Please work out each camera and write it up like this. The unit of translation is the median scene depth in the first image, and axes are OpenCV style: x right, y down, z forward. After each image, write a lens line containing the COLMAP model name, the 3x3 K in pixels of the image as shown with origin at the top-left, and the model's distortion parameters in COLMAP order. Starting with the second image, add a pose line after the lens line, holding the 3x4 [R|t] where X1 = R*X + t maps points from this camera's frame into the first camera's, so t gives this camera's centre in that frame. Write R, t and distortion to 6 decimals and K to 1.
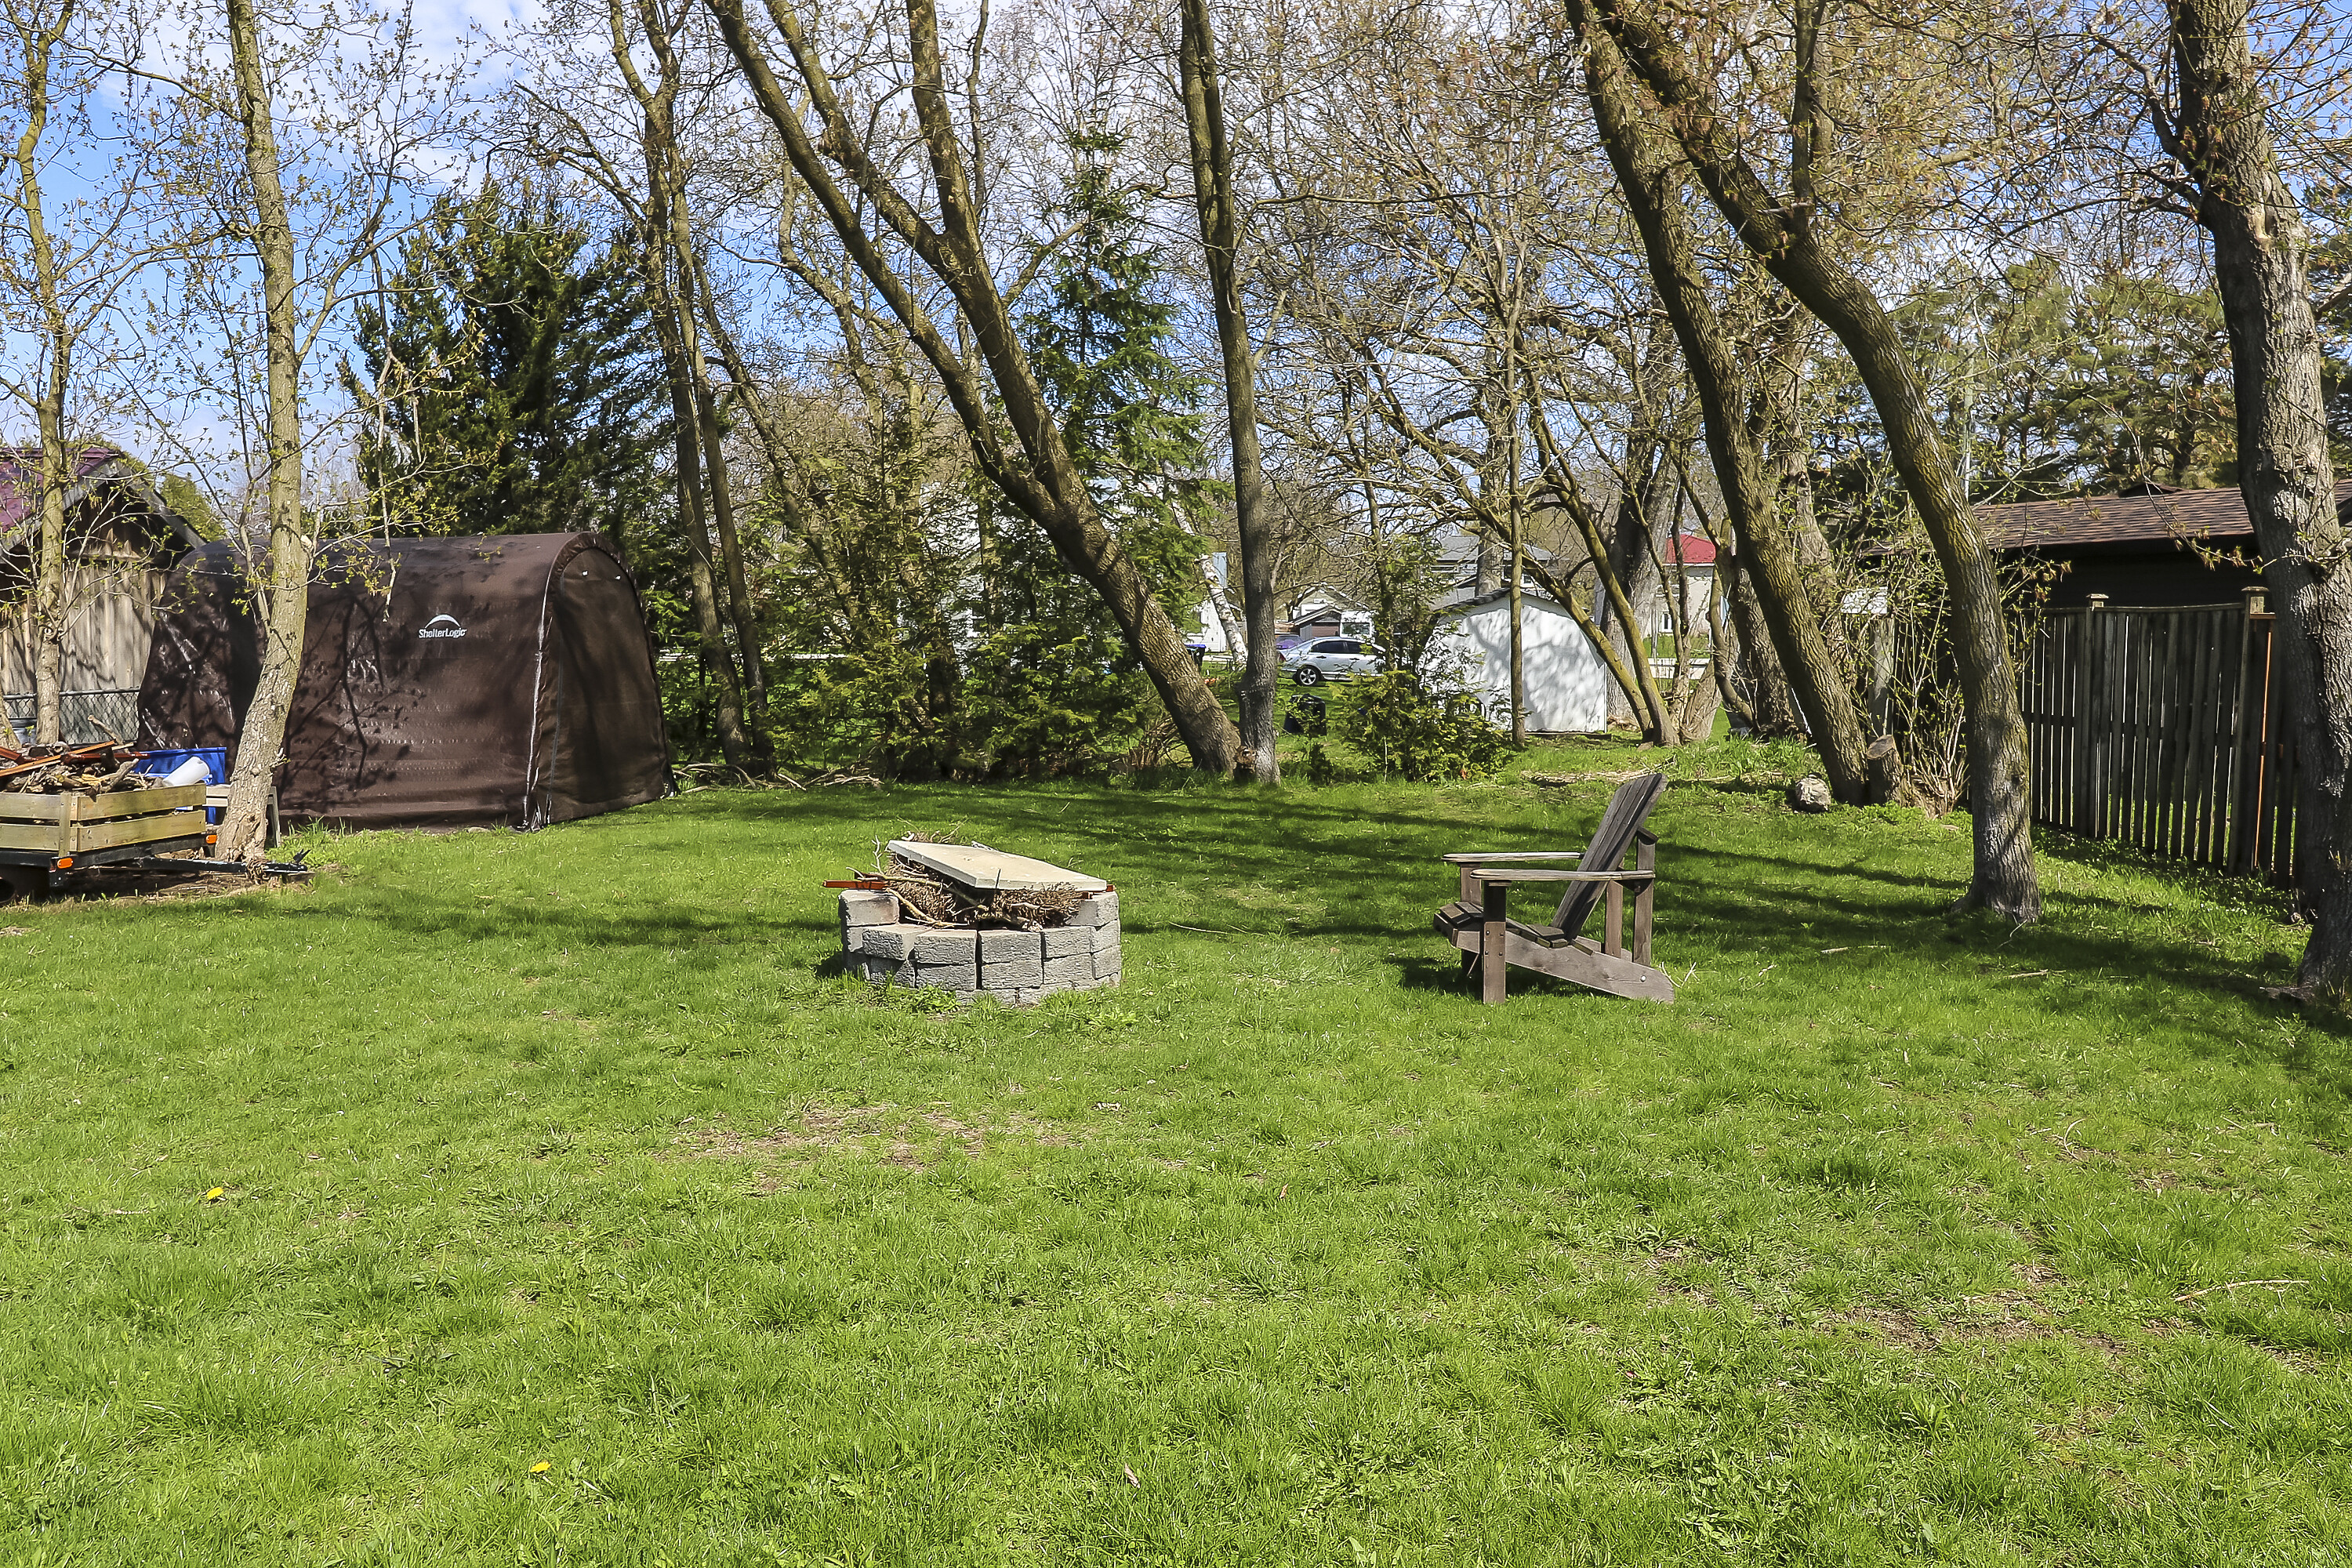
lens RADIAL K [[1353.9, 0, 1176.8], [0, 1353.9, 739.3], [0, 0, 1]] dist [0.001537, -0.000292]
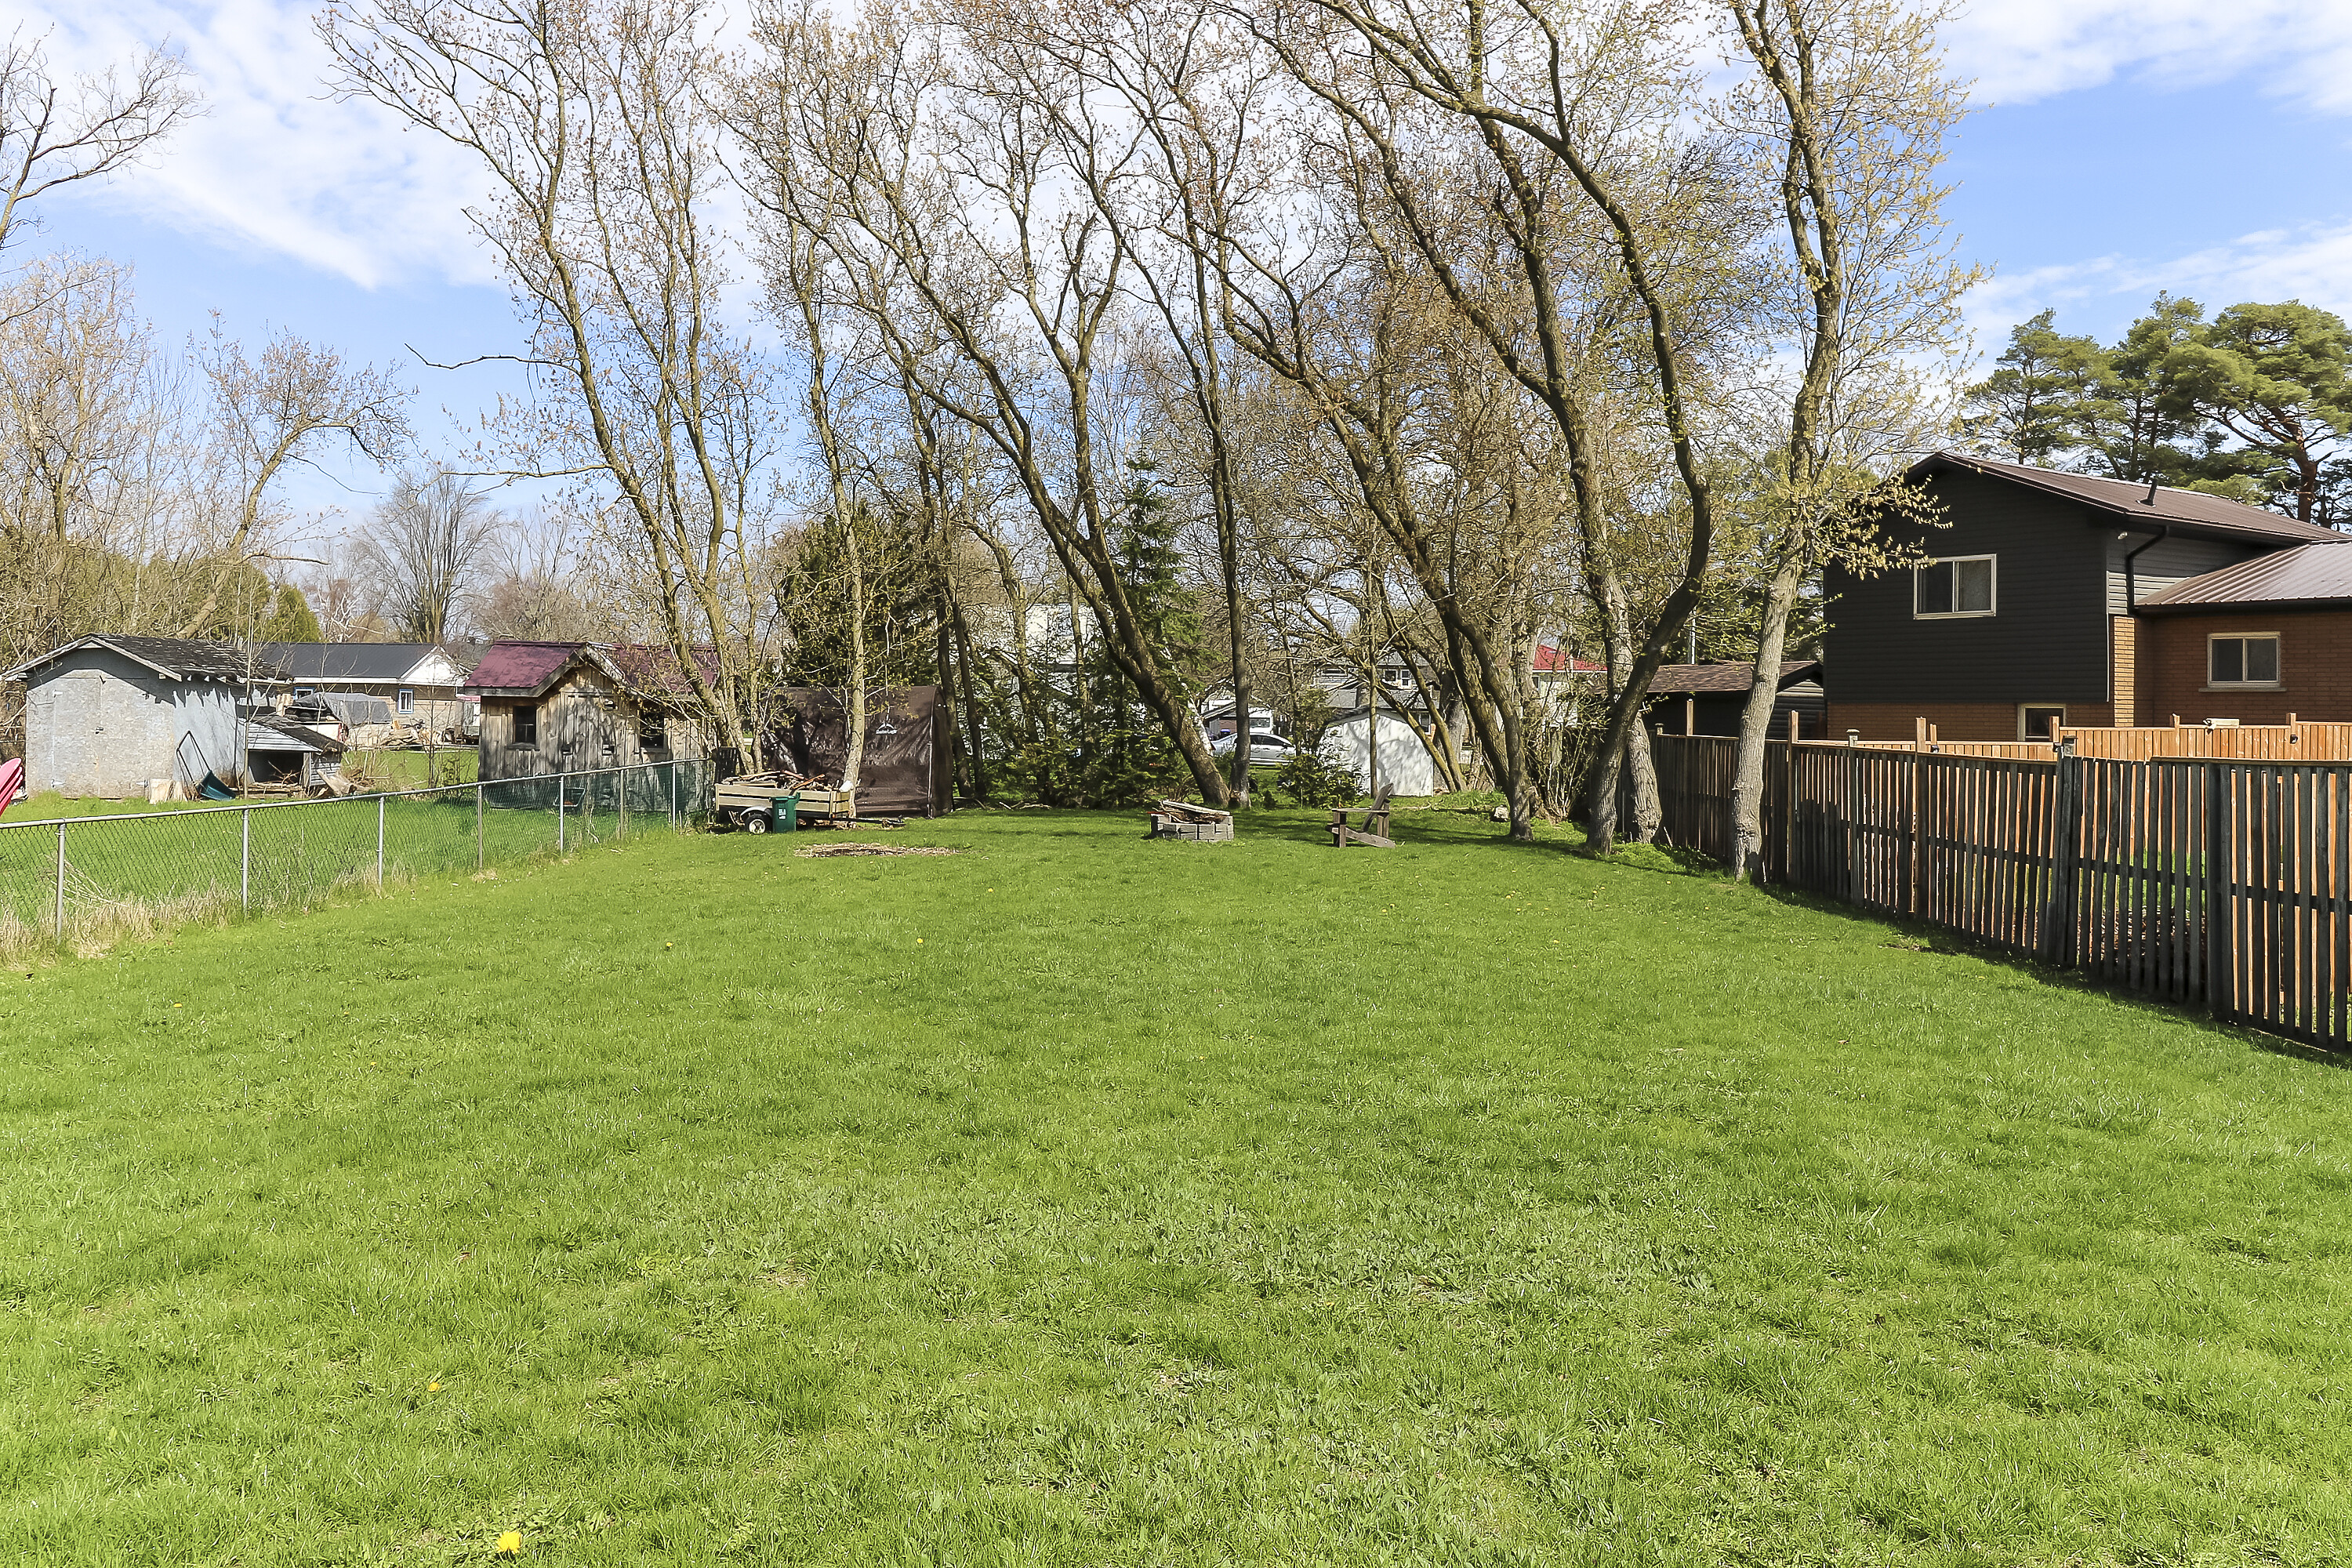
lens RADIAL K [[1353.9, 0, 1176.8], [0, 1353.9, 739.3], [0, 0, 1]] dist [0.001537, -0.000292]
pose [[0.996835, 0.011593, 0.078642, -0.191366], [-0.006404, 0.997805, -0.065913, 0.061678], [-0.079234, 0.065200, 0.994722, -1.002367]]
